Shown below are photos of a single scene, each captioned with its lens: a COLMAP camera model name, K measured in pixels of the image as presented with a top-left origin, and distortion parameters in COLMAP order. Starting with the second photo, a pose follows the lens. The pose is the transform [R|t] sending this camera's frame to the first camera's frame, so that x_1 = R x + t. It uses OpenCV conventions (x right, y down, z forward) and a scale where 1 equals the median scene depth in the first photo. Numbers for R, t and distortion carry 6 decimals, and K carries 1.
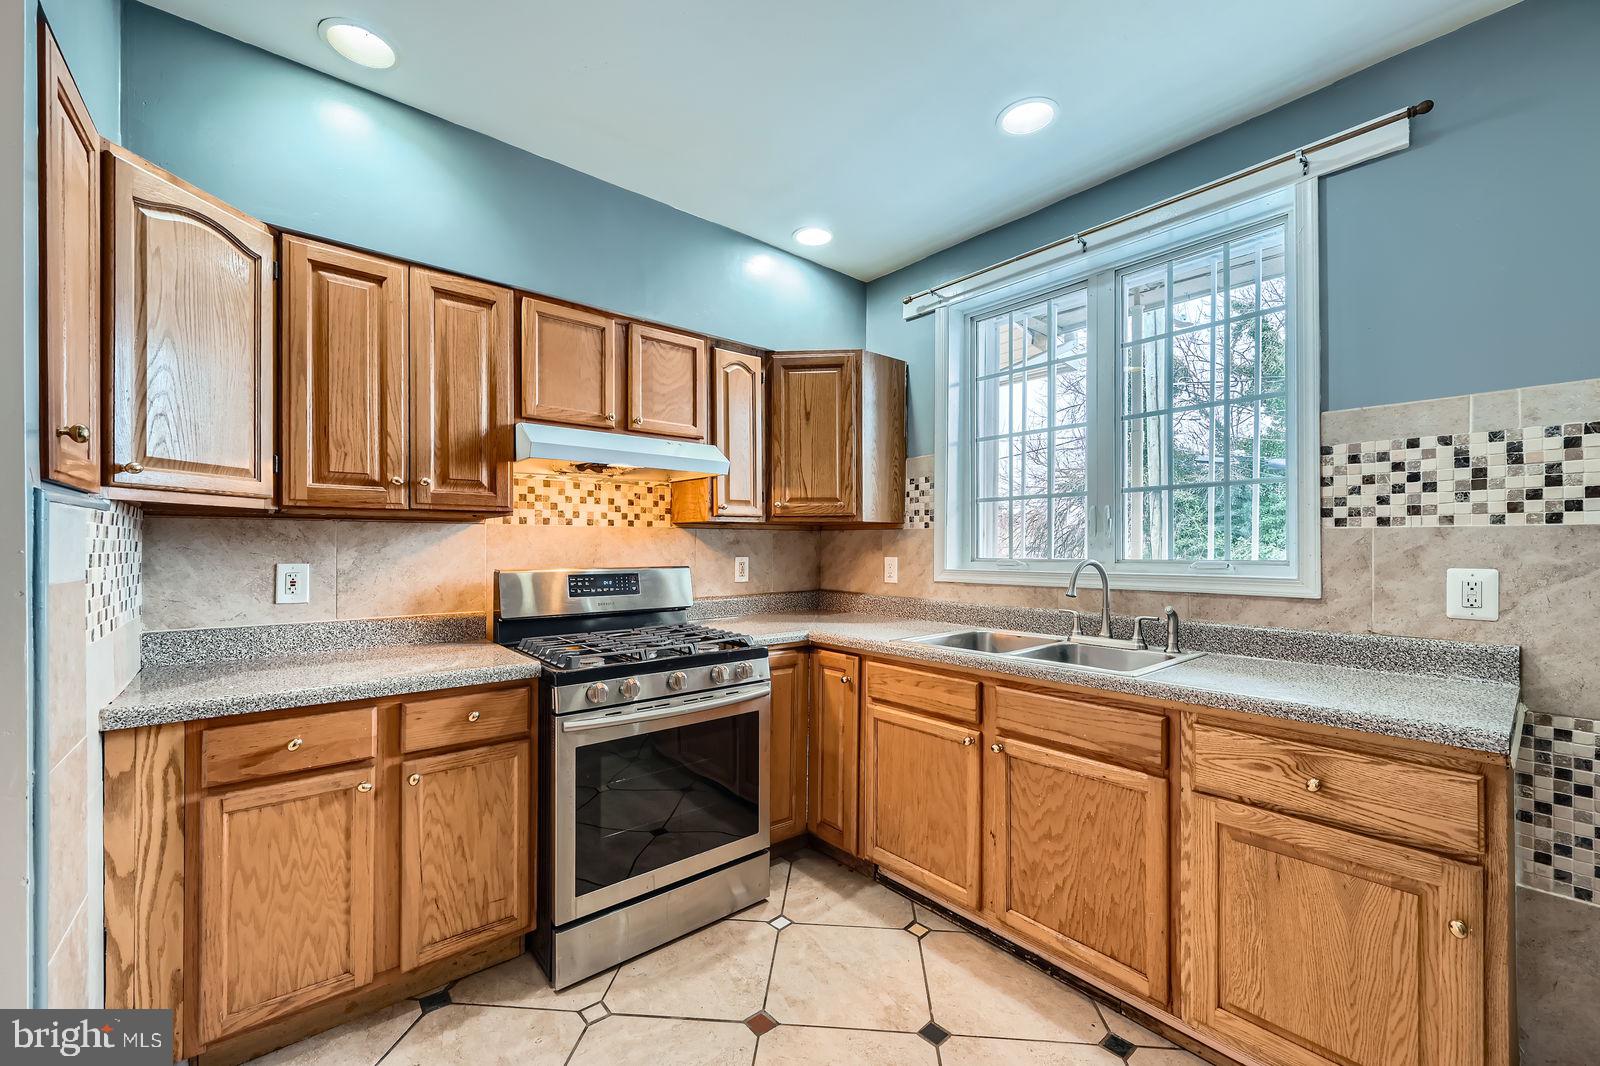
lens RADIAL K [[649.0, 0, 793.1], [0, 649.0, 546.4], [0, 0, 1]] dist [0.001837, 0.000639]
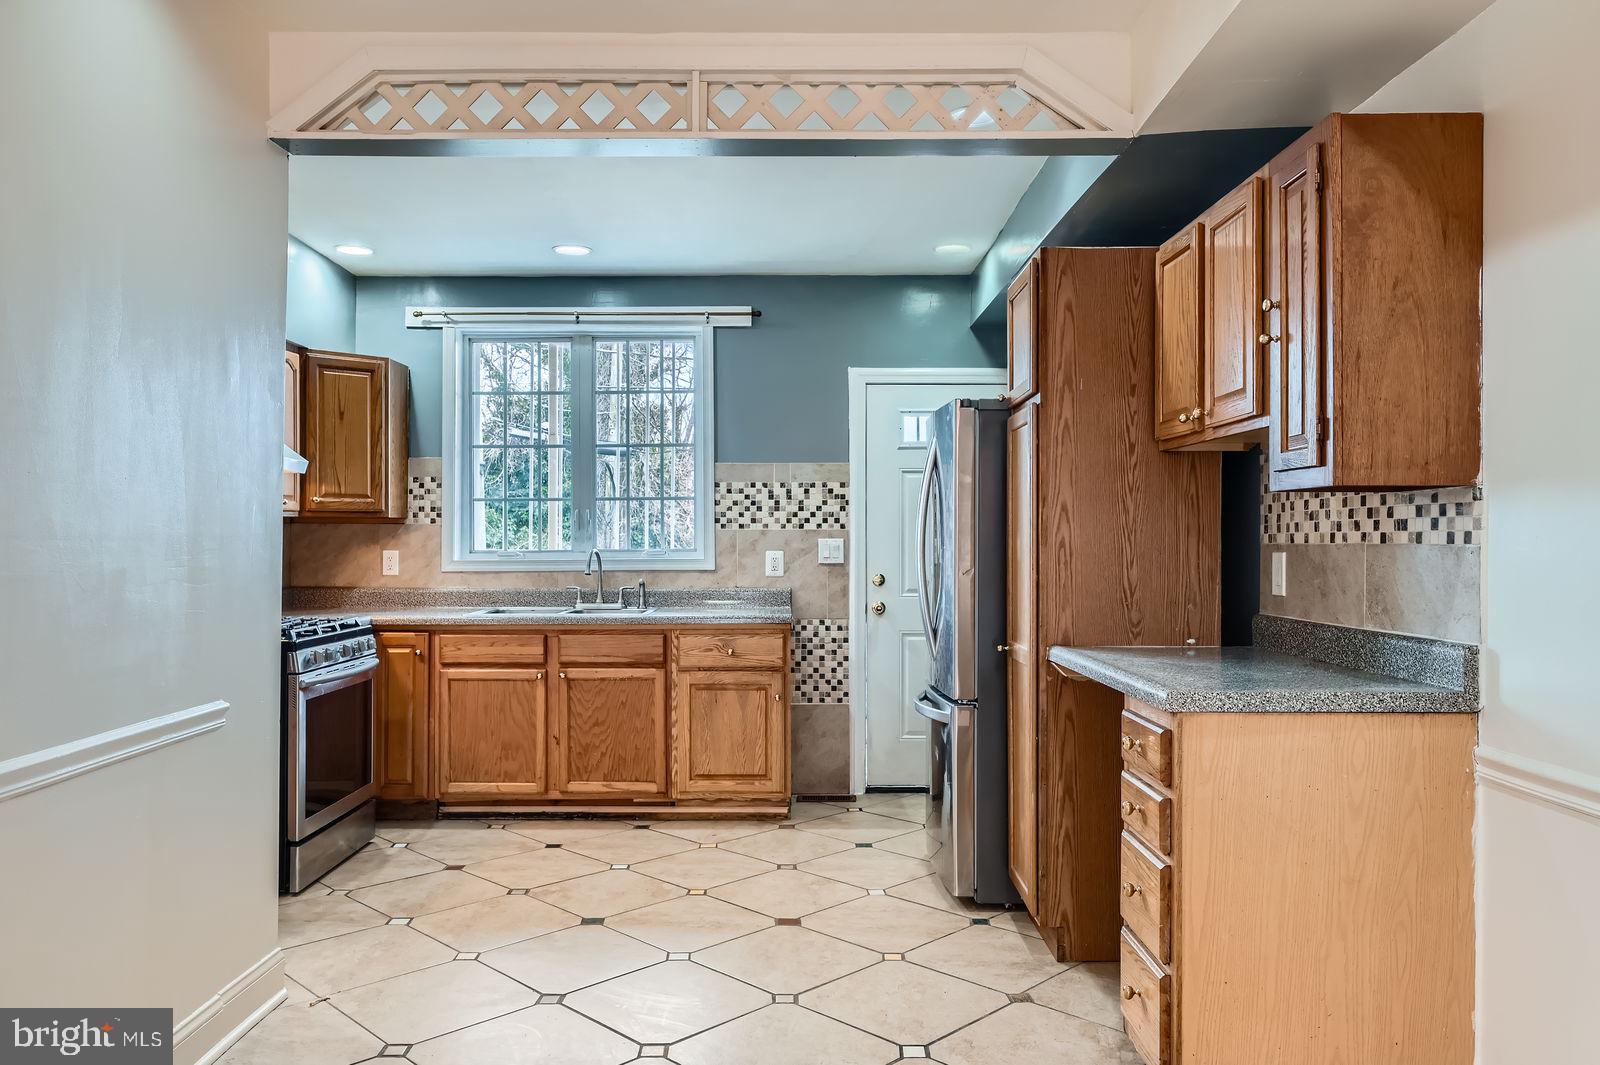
lens RADIAL K [[1193.6, 0, 800.0], [0, 1193.6, 532.5], [0, 0, 1]] dist [0.002724, 0.000142]
pose [[0.641882, 0.002430, 0.766799, -1.411677], [0.002148, 0.999985, -0.004967, -0.002975], [-0.766800, 0.004836, 0.641868, -1.160386]]
